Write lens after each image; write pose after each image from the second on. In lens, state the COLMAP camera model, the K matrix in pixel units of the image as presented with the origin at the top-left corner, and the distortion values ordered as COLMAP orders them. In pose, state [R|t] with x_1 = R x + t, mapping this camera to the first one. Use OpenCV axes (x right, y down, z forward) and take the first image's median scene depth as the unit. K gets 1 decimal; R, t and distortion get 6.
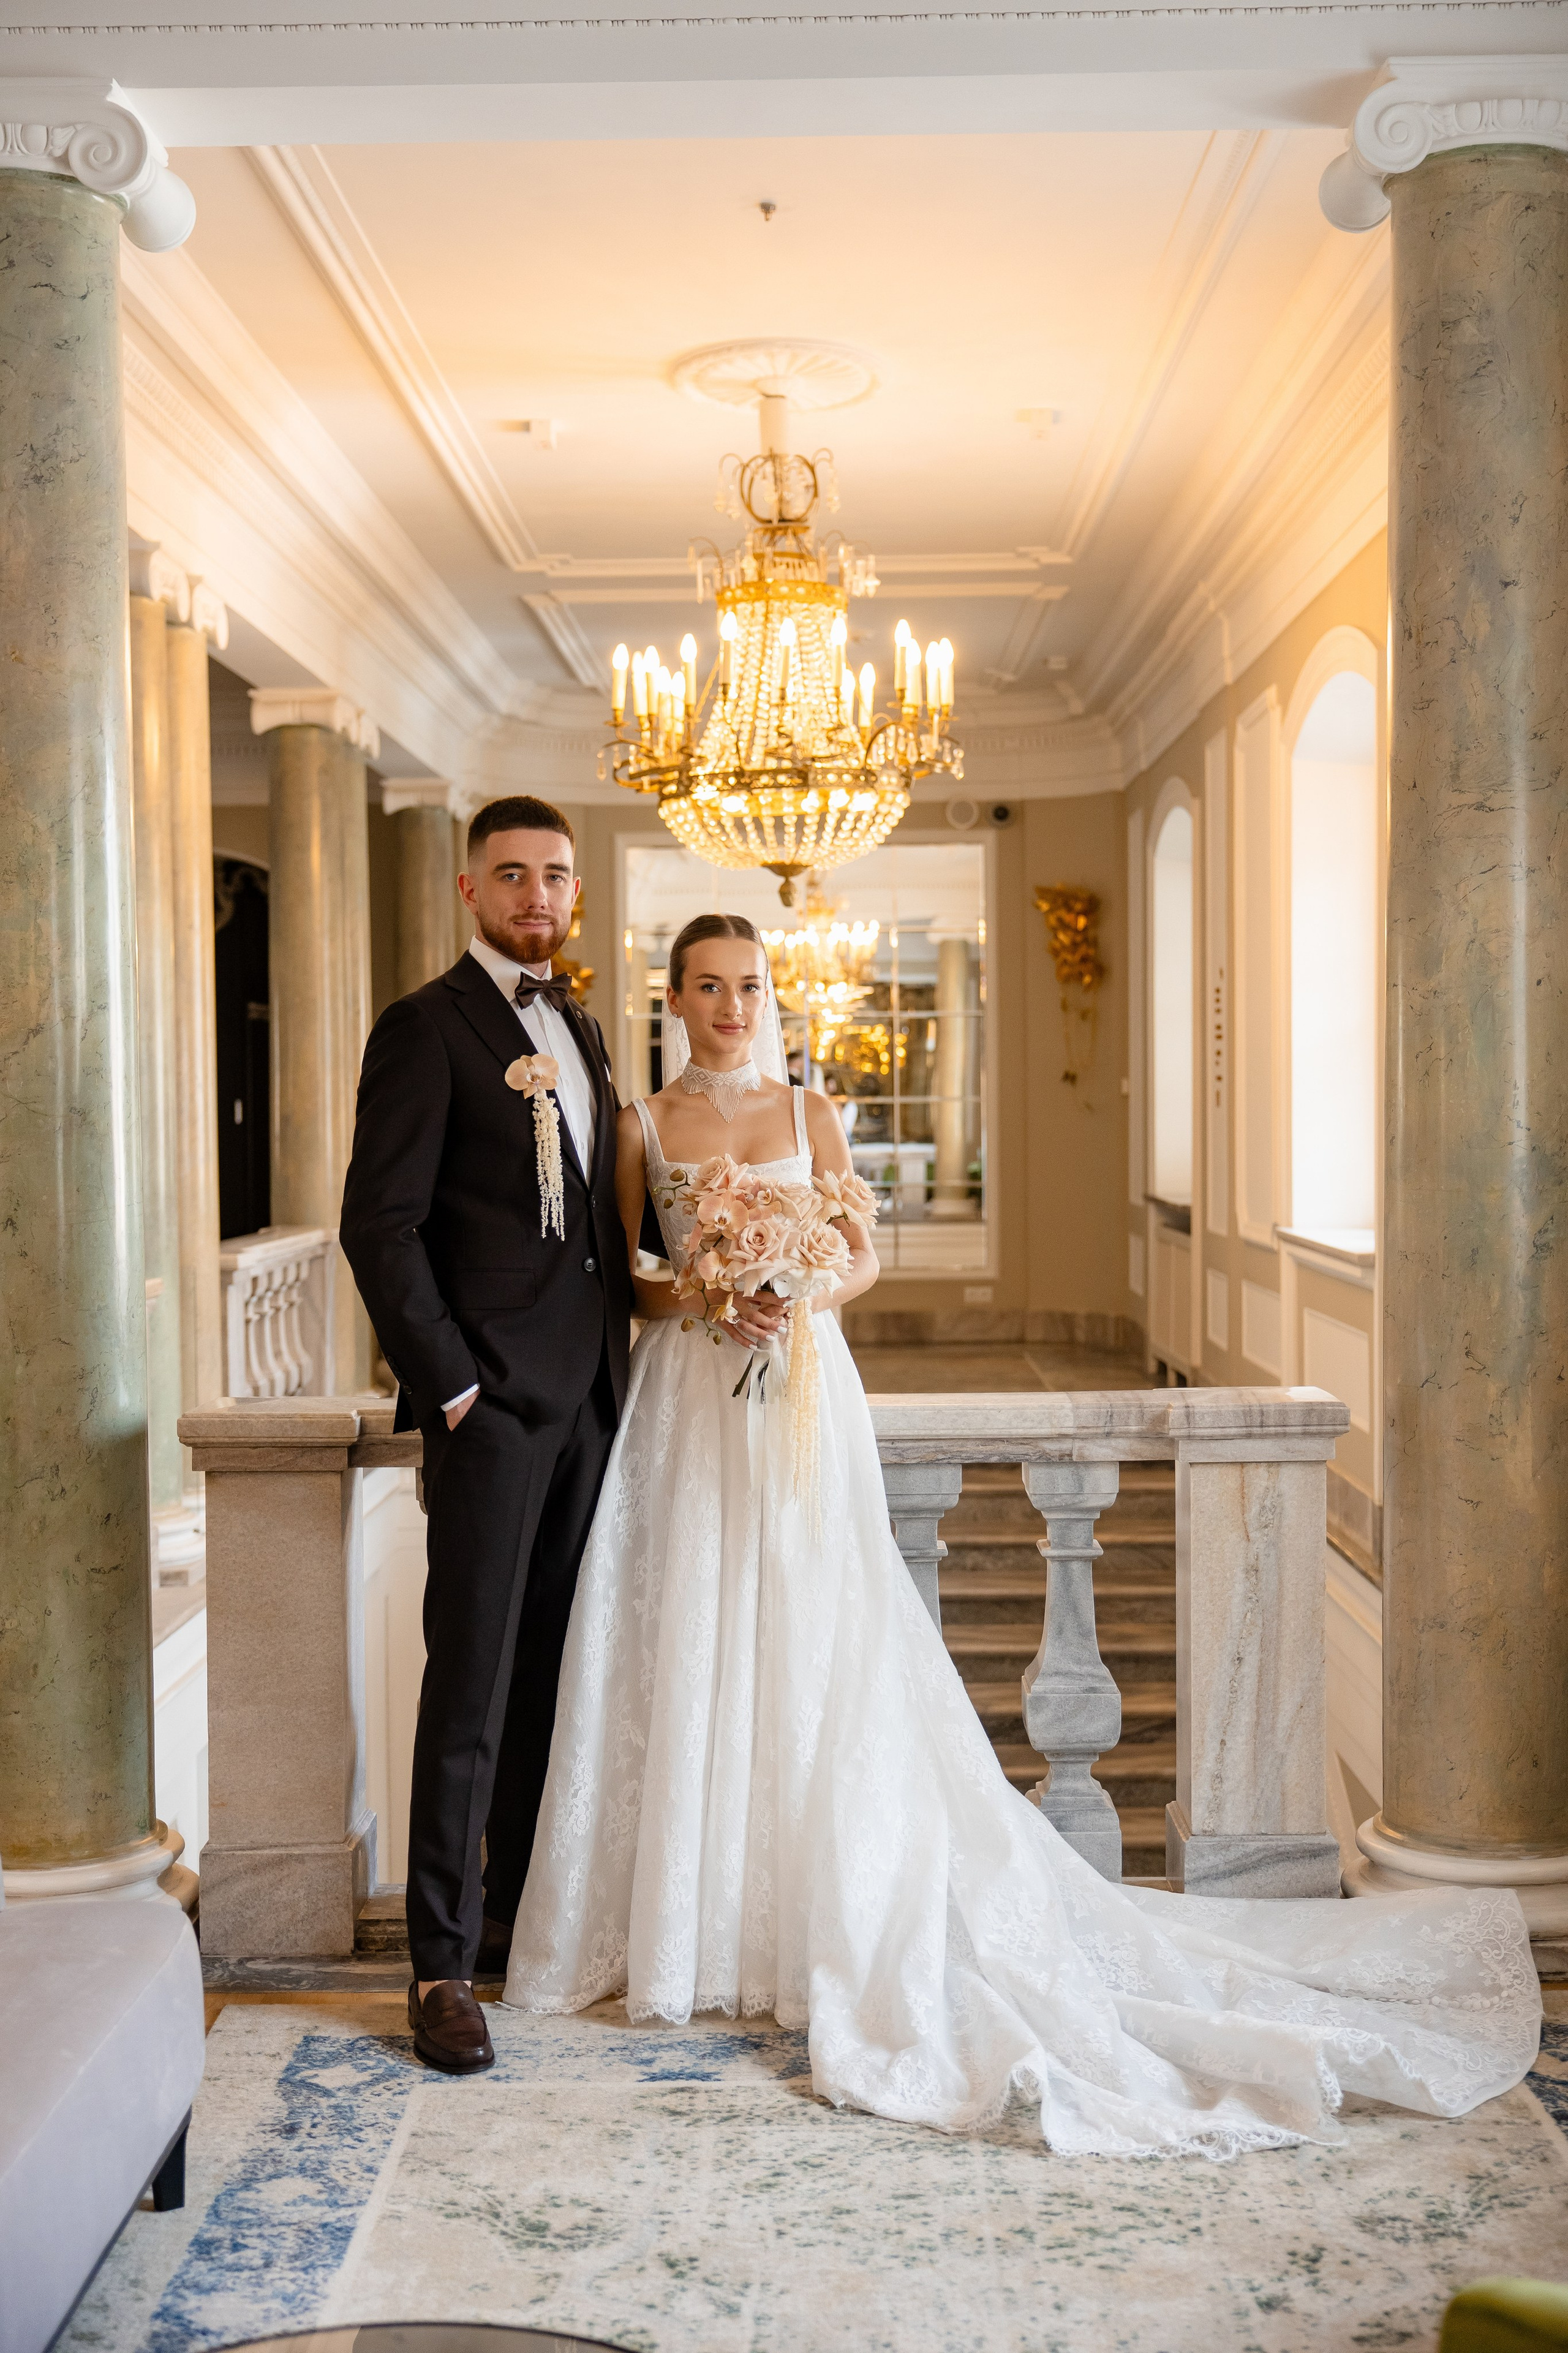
lens RADIAL K [[2895.5, 0, 835.3], [0, 2895.5, 1185.8], [0, 0, 1]] dist [-0.004885, -0.001749]
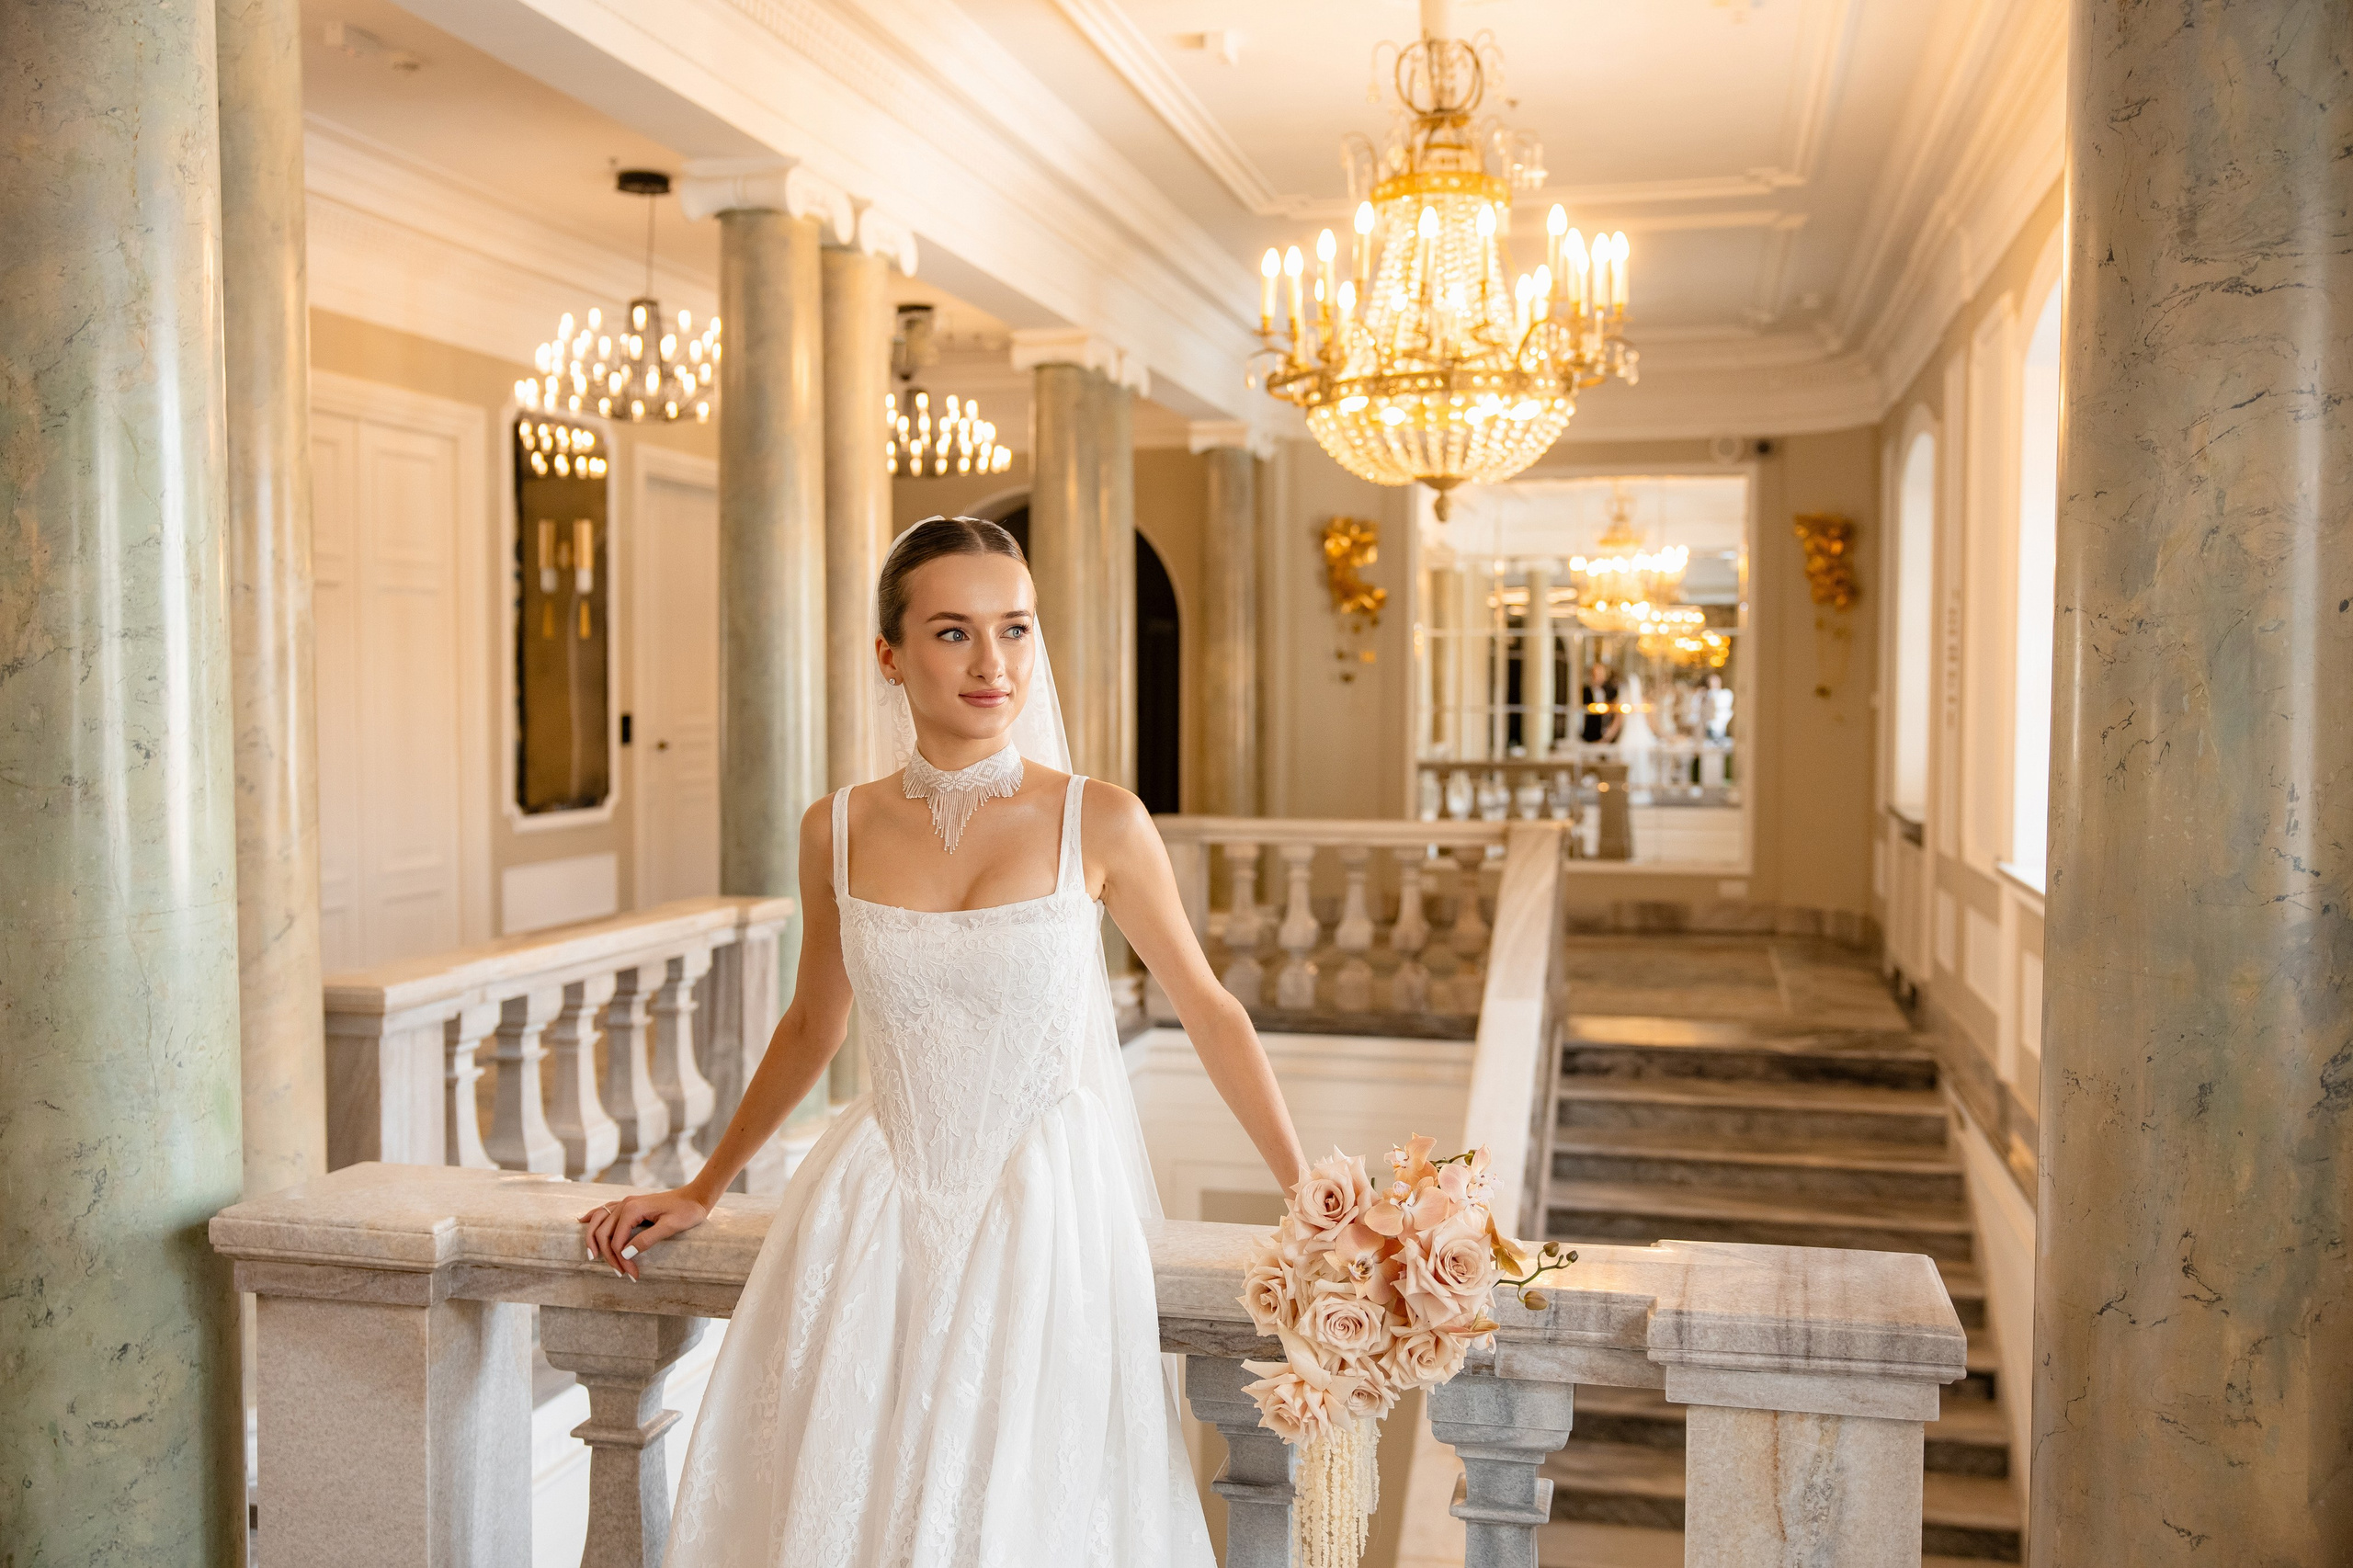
lens RADIAL K [[2154.6, 0, 1185.6], [0, 2154.6, 769.8], [0, 0, 1]] dist [-0.007940, 0.015959]
pose [[0.972291, 0.020611, -0.232863, 0.123174], [-0.018872, 0.999775, 0.009694, -0.038205], [0.233010, -0.005031, 0.972461, 0.541686]]
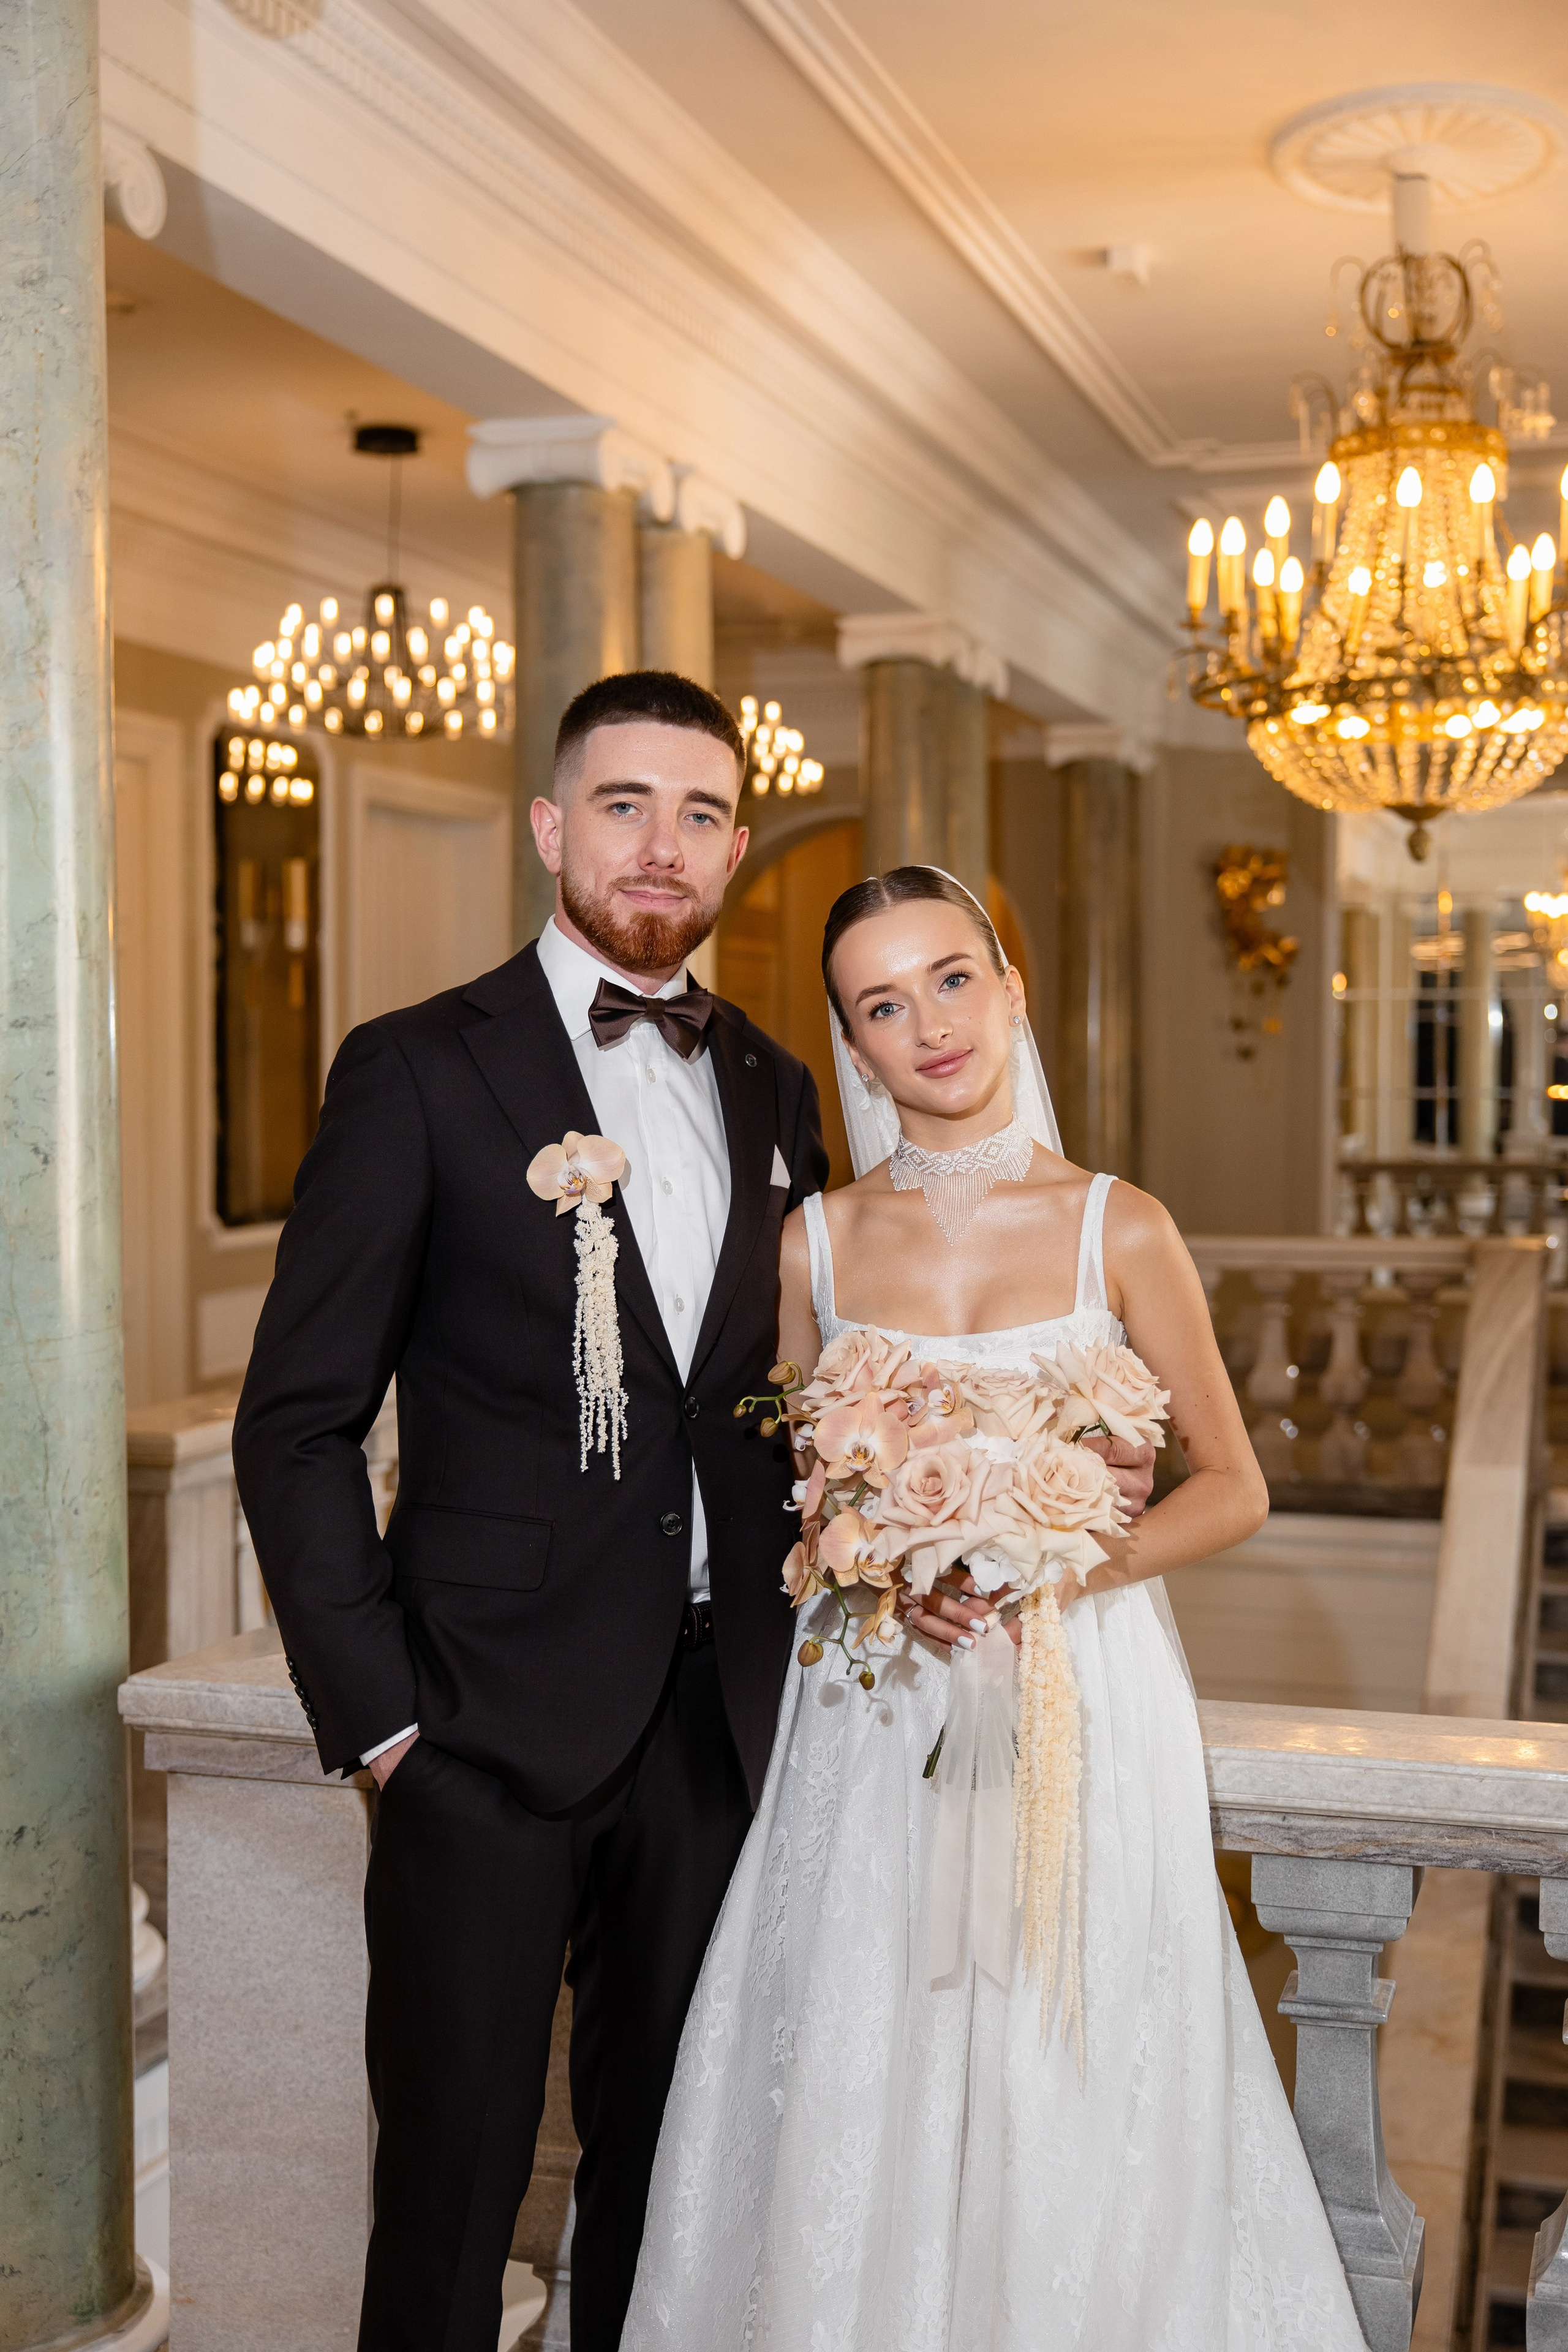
lens RADIAL K [[2823.6, 0, 784.0], [0, 2823.6, 1176.0], [0, 0, 1]] dist [-0.008288, 0.036006]
pose [[0.953275, 0.021208, -0.301359, 0.089300], [-0.018157, 0.999752, 0.012921, -0.039295], [0.301558, -0.006846, 0.953423, 0.461318]]
